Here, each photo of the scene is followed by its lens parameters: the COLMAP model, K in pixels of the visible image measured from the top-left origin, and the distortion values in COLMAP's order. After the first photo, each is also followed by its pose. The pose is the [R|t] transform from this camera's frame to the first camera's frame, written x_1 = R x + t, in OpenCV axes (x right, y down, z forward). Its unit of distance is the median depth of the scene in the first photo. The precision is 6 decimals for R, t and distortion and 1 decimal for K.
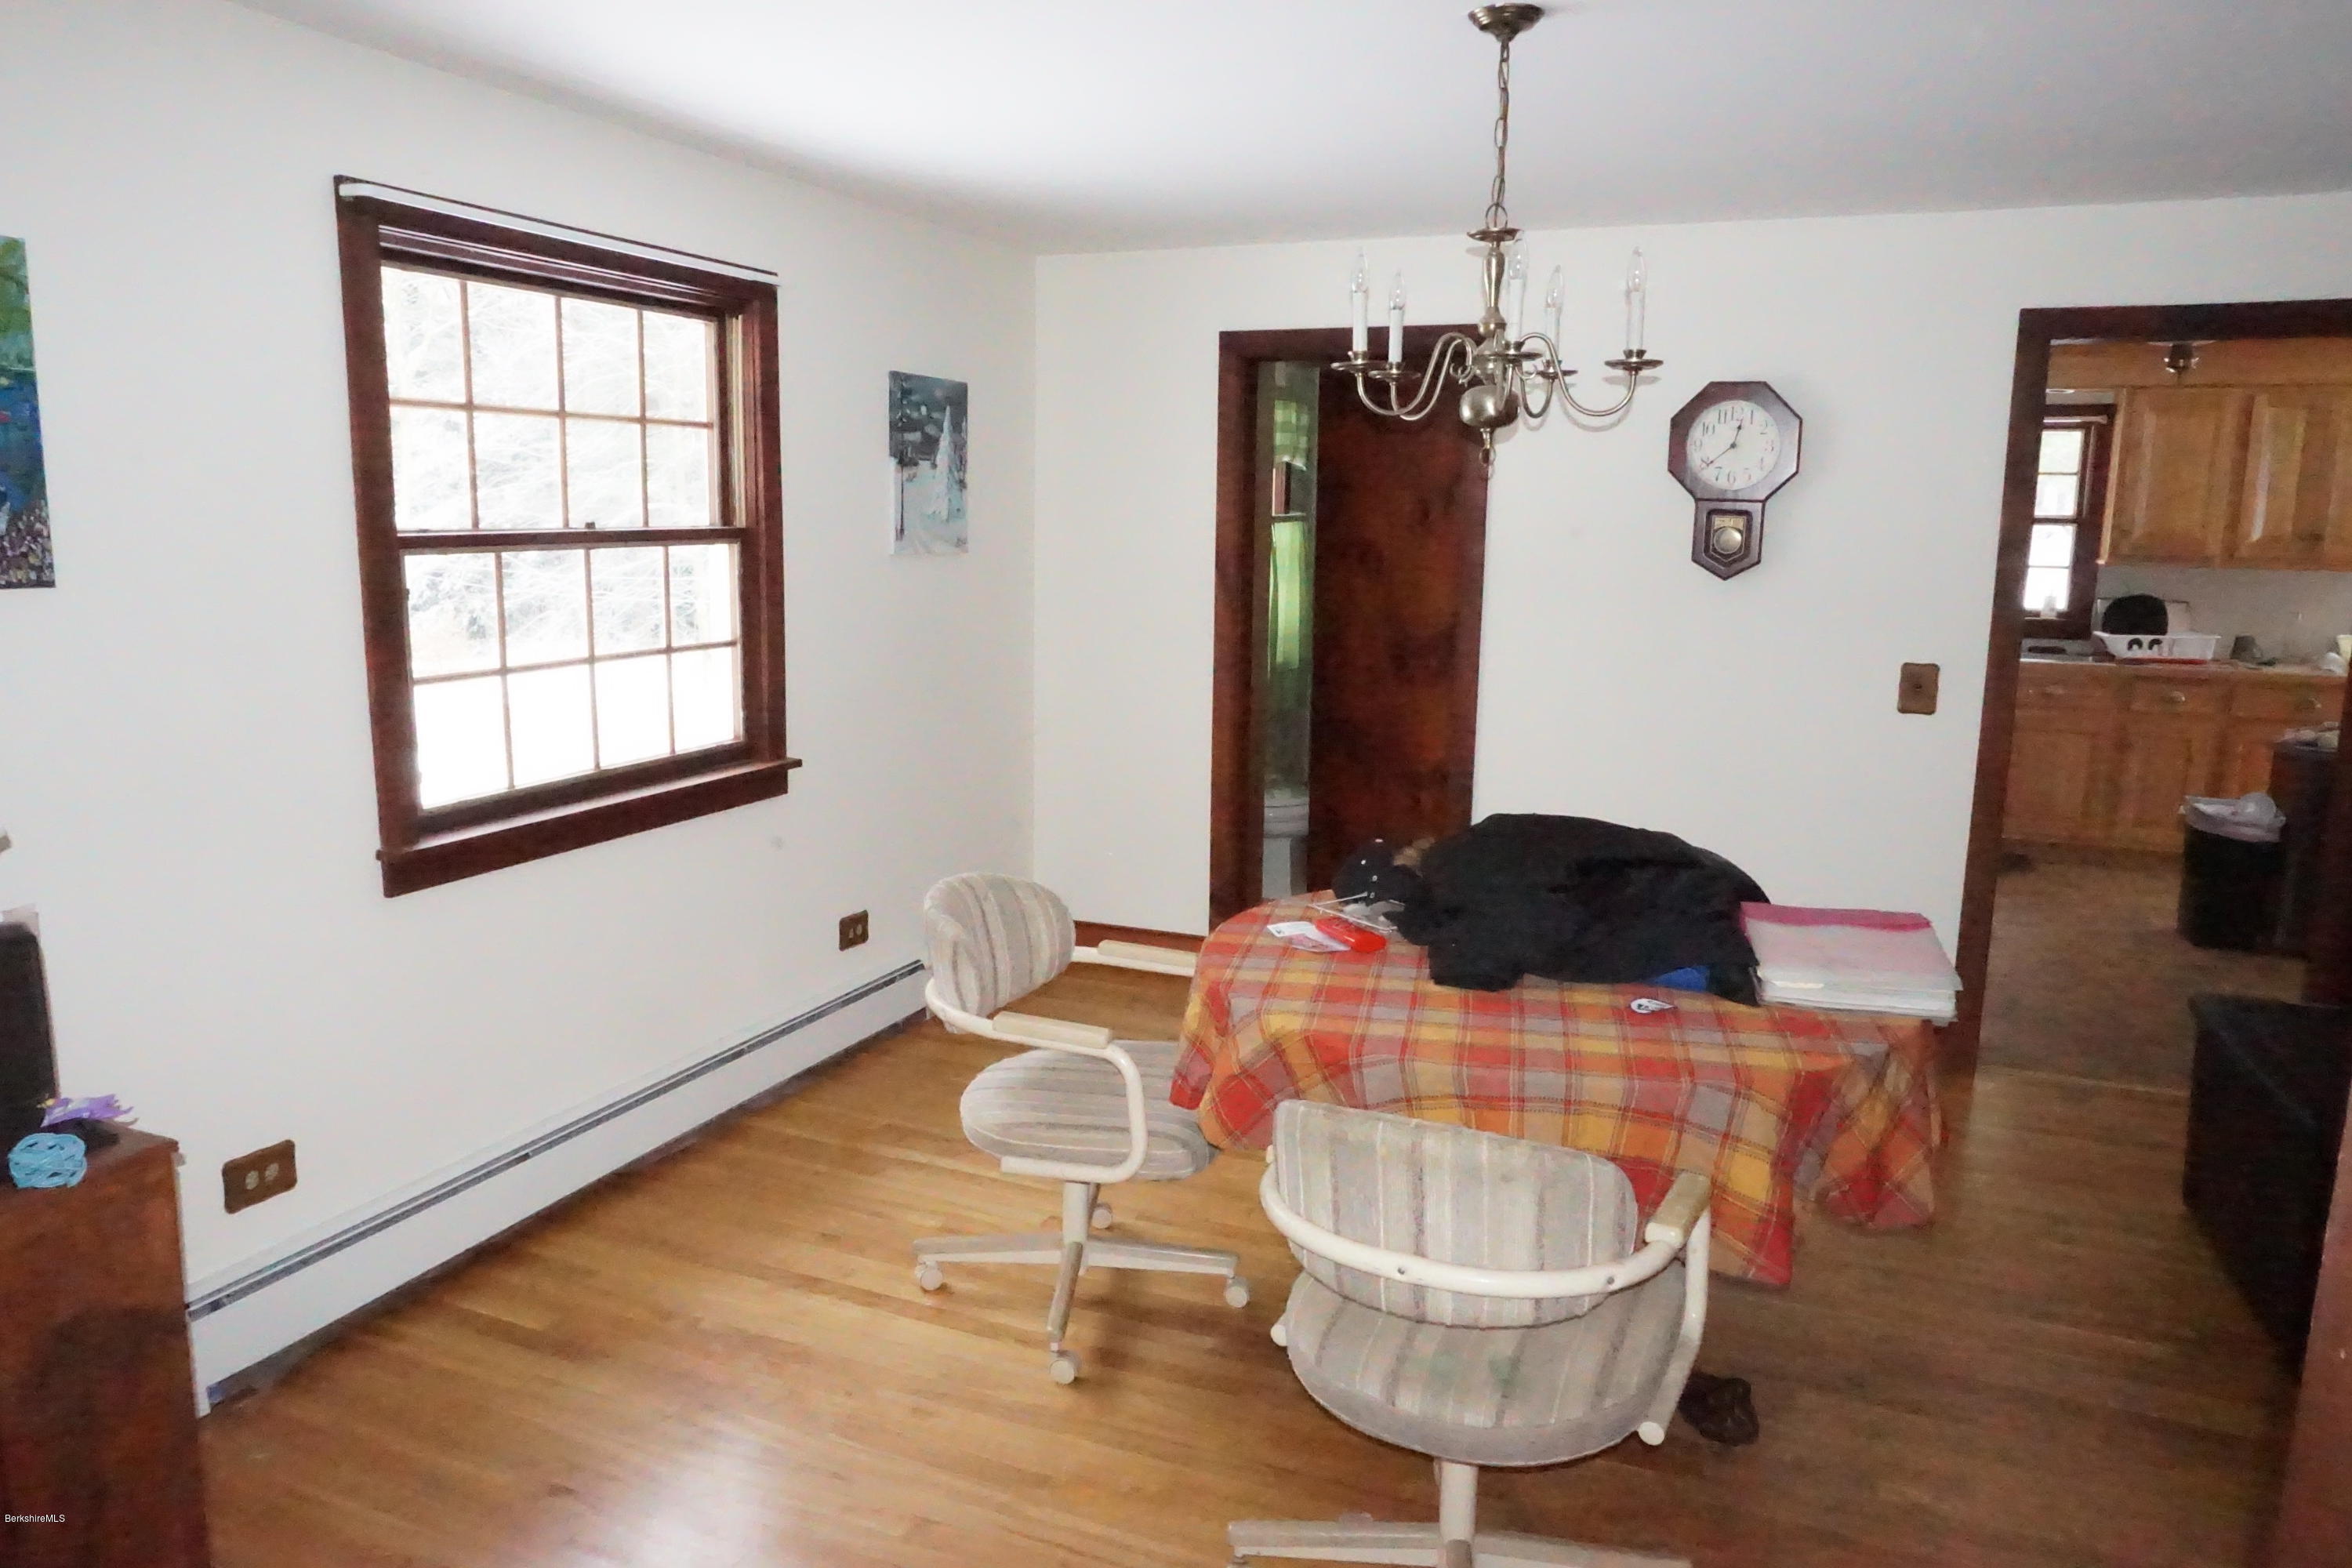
lens RADIAL K [[1611.9, 0, 1176.0], [0, 1611.9, 784.0], [0, 0, 1]] dist [-0.018900, 0.004095]
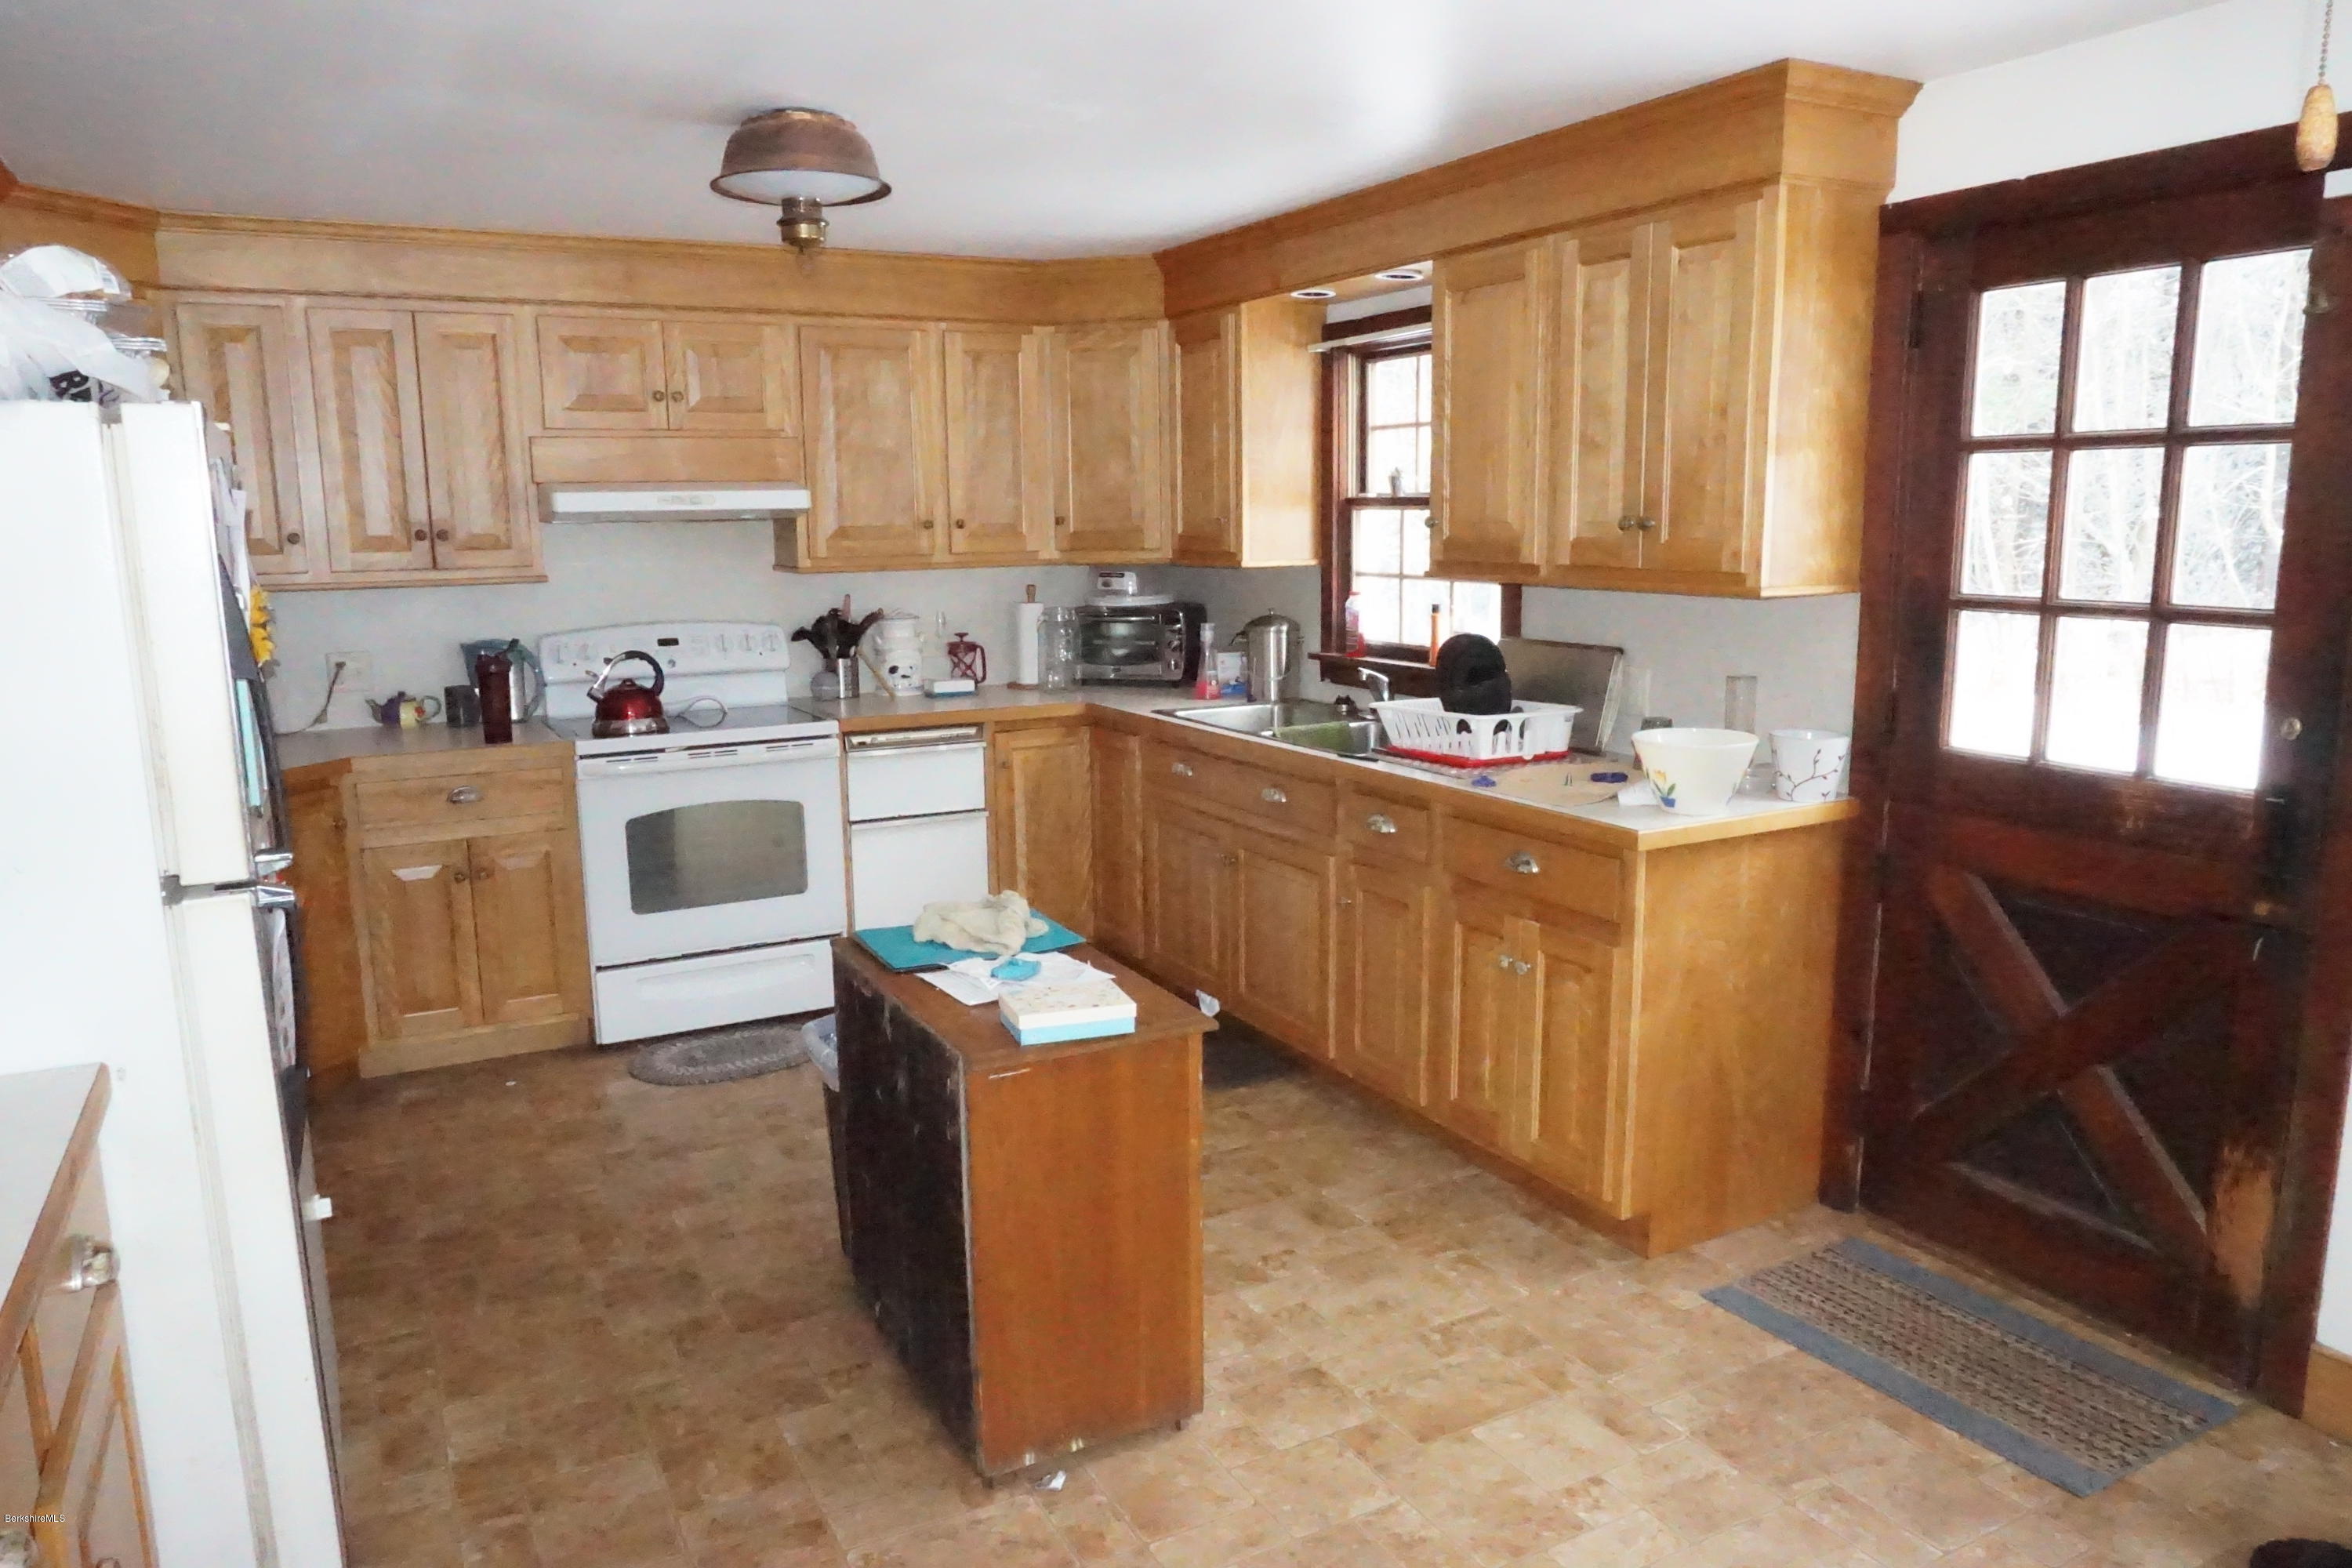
lens RADIAL K [[1611.9, 0, 1176.0], [0, 1611.9, 784.0], [0, 0, 1]] dist [-0.018900, 0.004095]
pose [[0.773287, 0.084433, -0.628409, 2.047439], [-0.084867, 0.995959, 0.029385, -0.174475], [0.628350, 0.030607, 0.777328, 1.192202]]
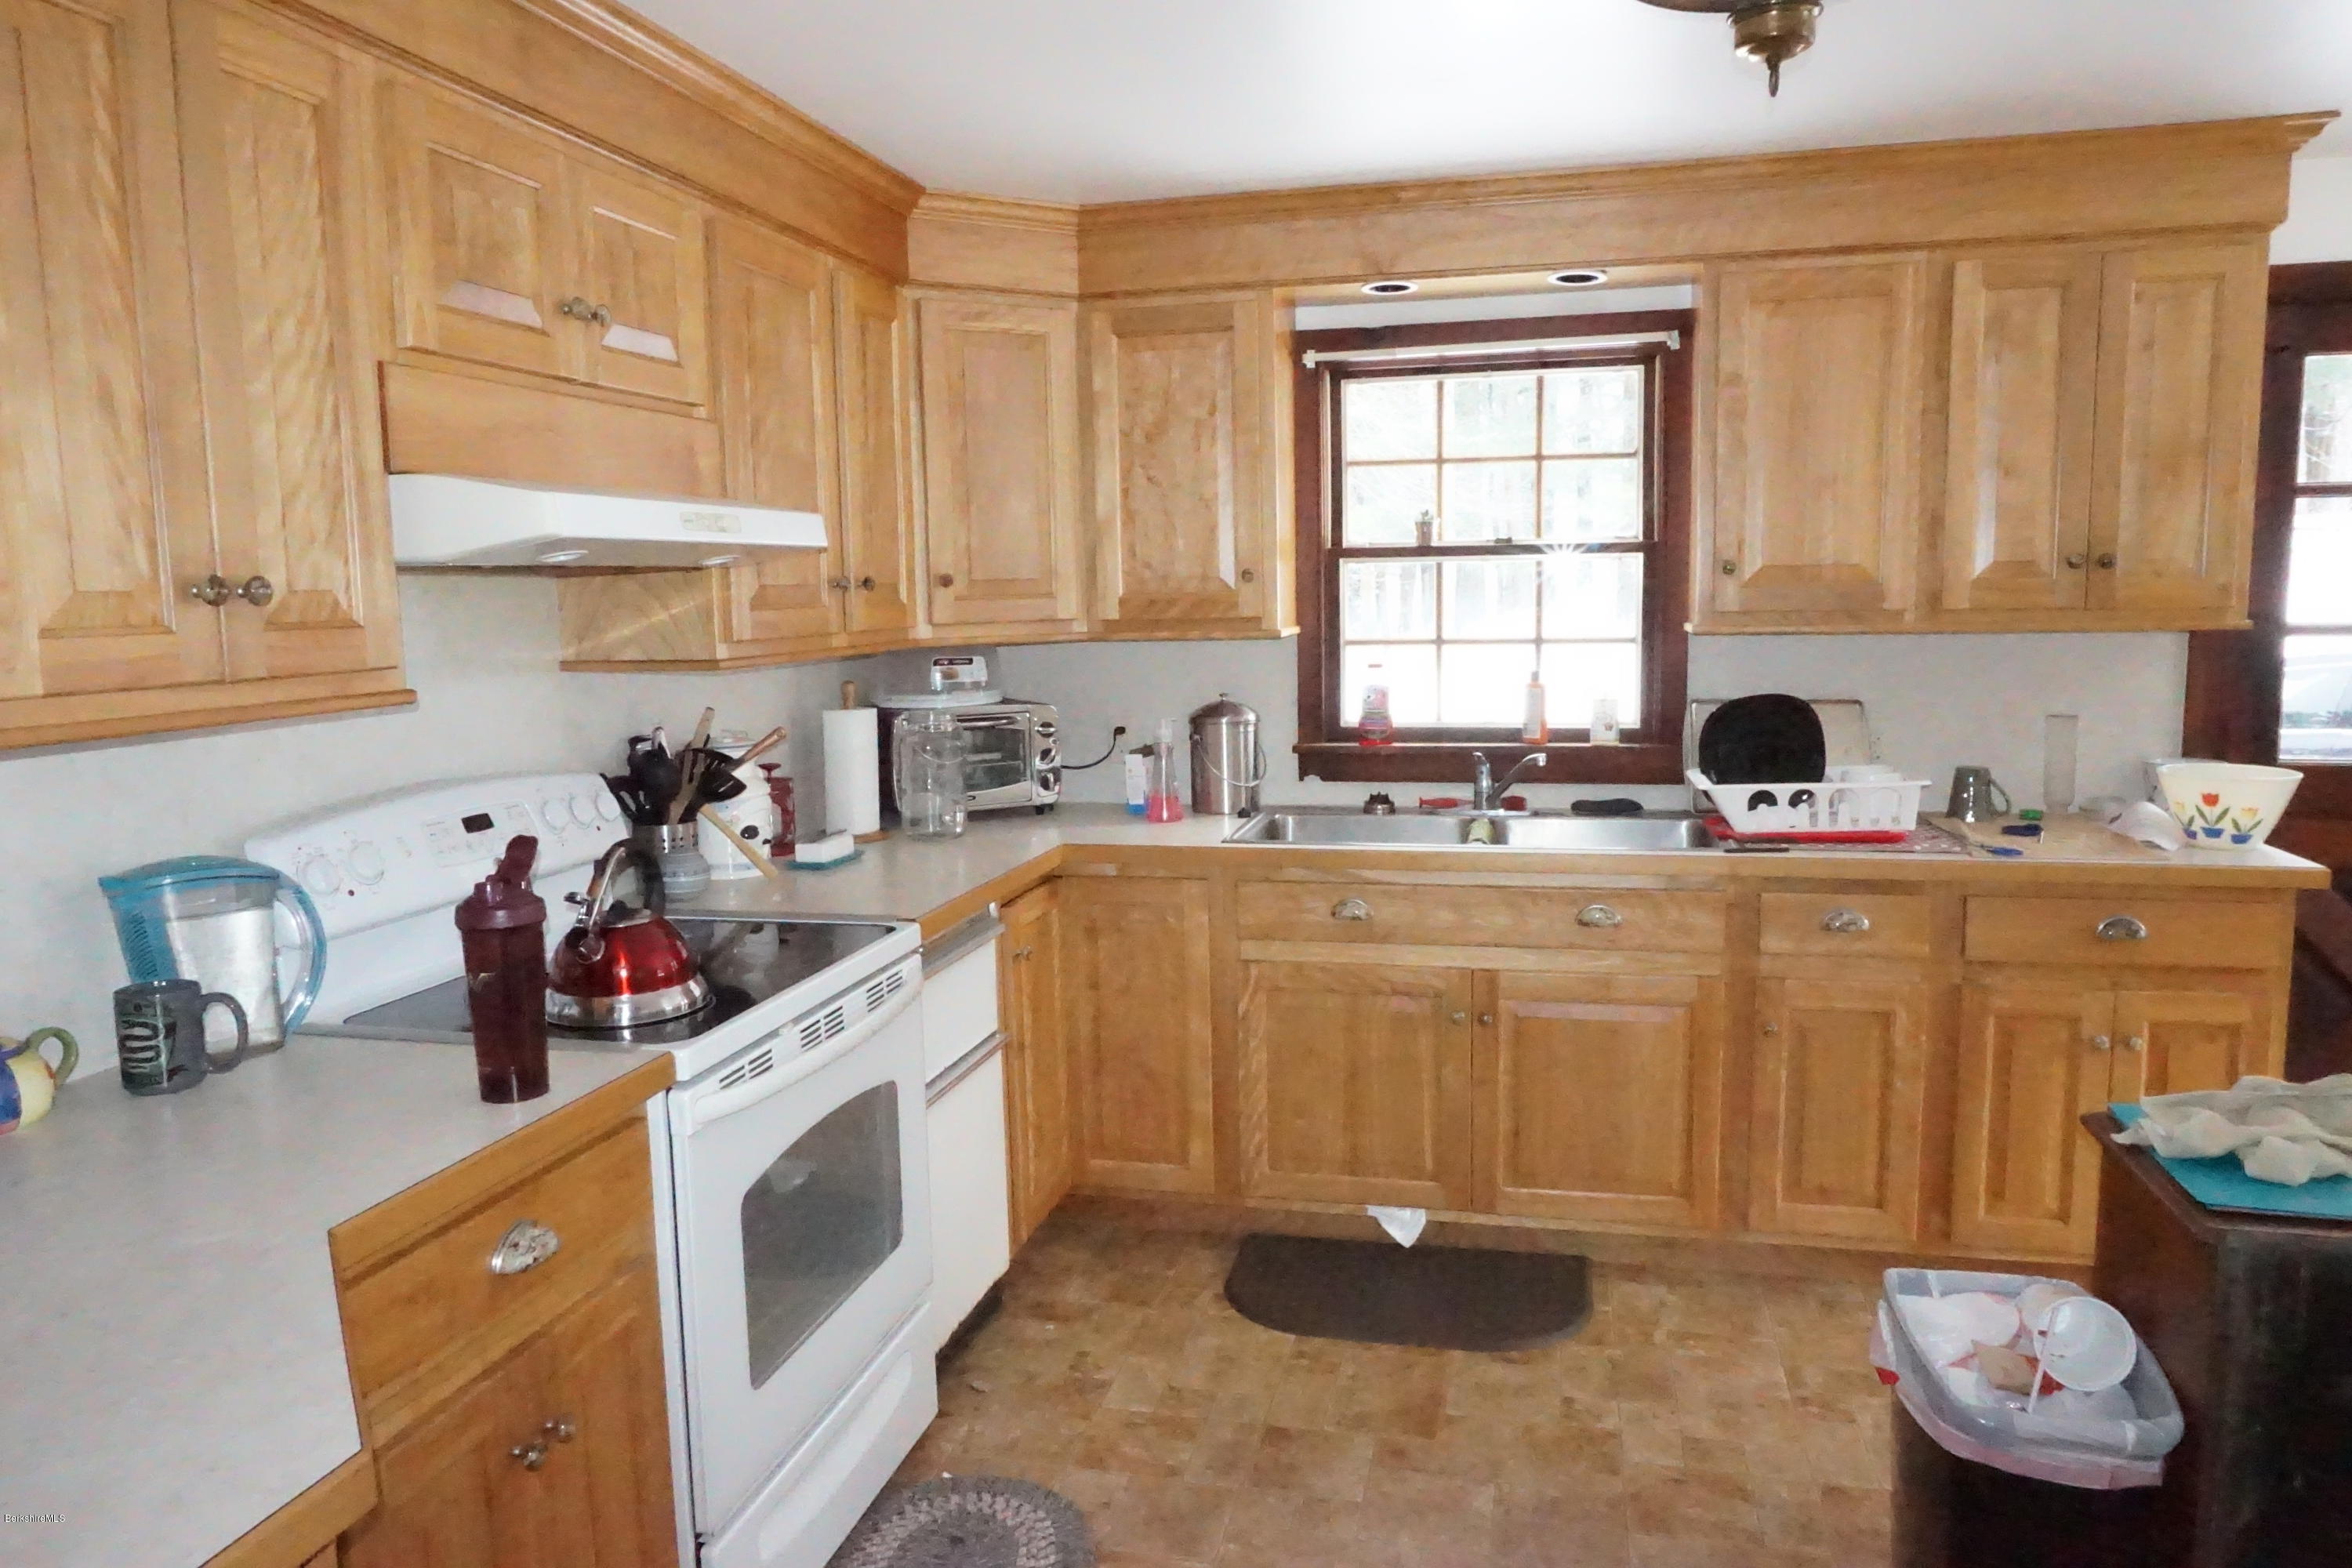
lens RADIAL K [[1611.9, 0, 1176.0], [0, 1611.9, 784.0], [0, 0, 1]] dist [-0.018900, 0.004095]
pose [[0.985554, -0.052416, 0.161047, 0.819166], [0.060212, 0.997219, -0.043912, -0.190070], [-0.158298, 0.052975, 0.985969, 1.302206]]
